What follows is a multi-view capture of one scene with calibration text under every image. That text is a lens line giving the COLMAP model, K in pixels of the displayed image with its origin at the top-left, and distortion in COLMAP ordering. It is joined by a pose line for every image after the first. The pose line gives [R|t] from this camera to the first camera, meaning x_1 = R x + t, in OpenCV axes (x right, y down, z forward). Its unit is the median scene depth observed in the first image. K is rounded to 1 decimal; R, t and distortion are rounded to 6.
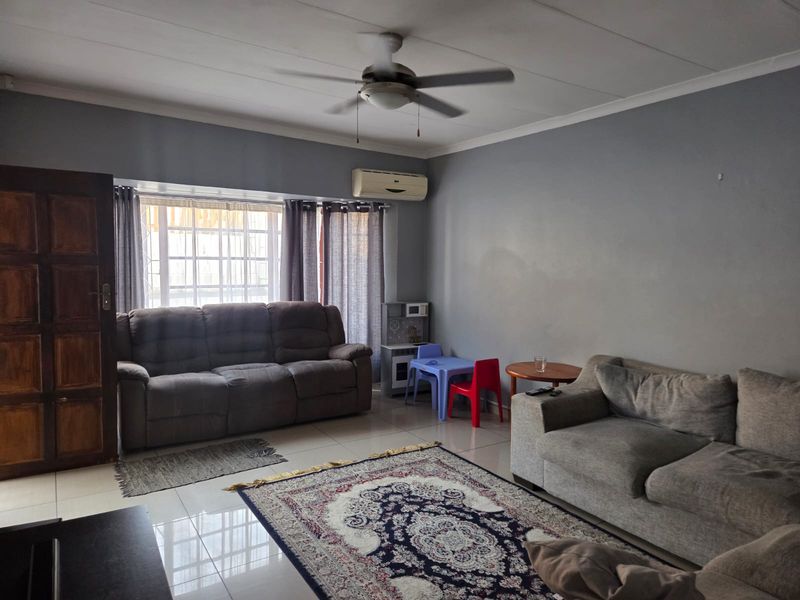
lens RADIAL K [[527.3, 0, 385.3], [0, 527.3, 289.6], [0, 0, 1]] dist [0.042530, -0.018596]
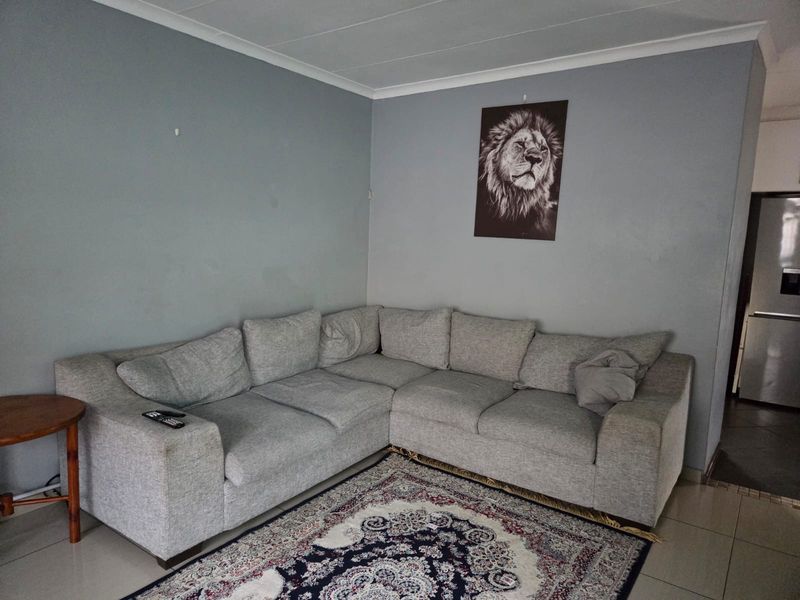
lens RADIAL K [[558.5, 0, 395.7], [0, 558.5, 303.6], [0, 0, 1]] dist [0.026397, -0.003617]
pose [[-0.366262, -0.159214, 0.916790, -0.523218], [0.036262, 0.982062, 0.185036, -0.085452], [-0.929805, 0.101016, -0.353919, 1.159679]]
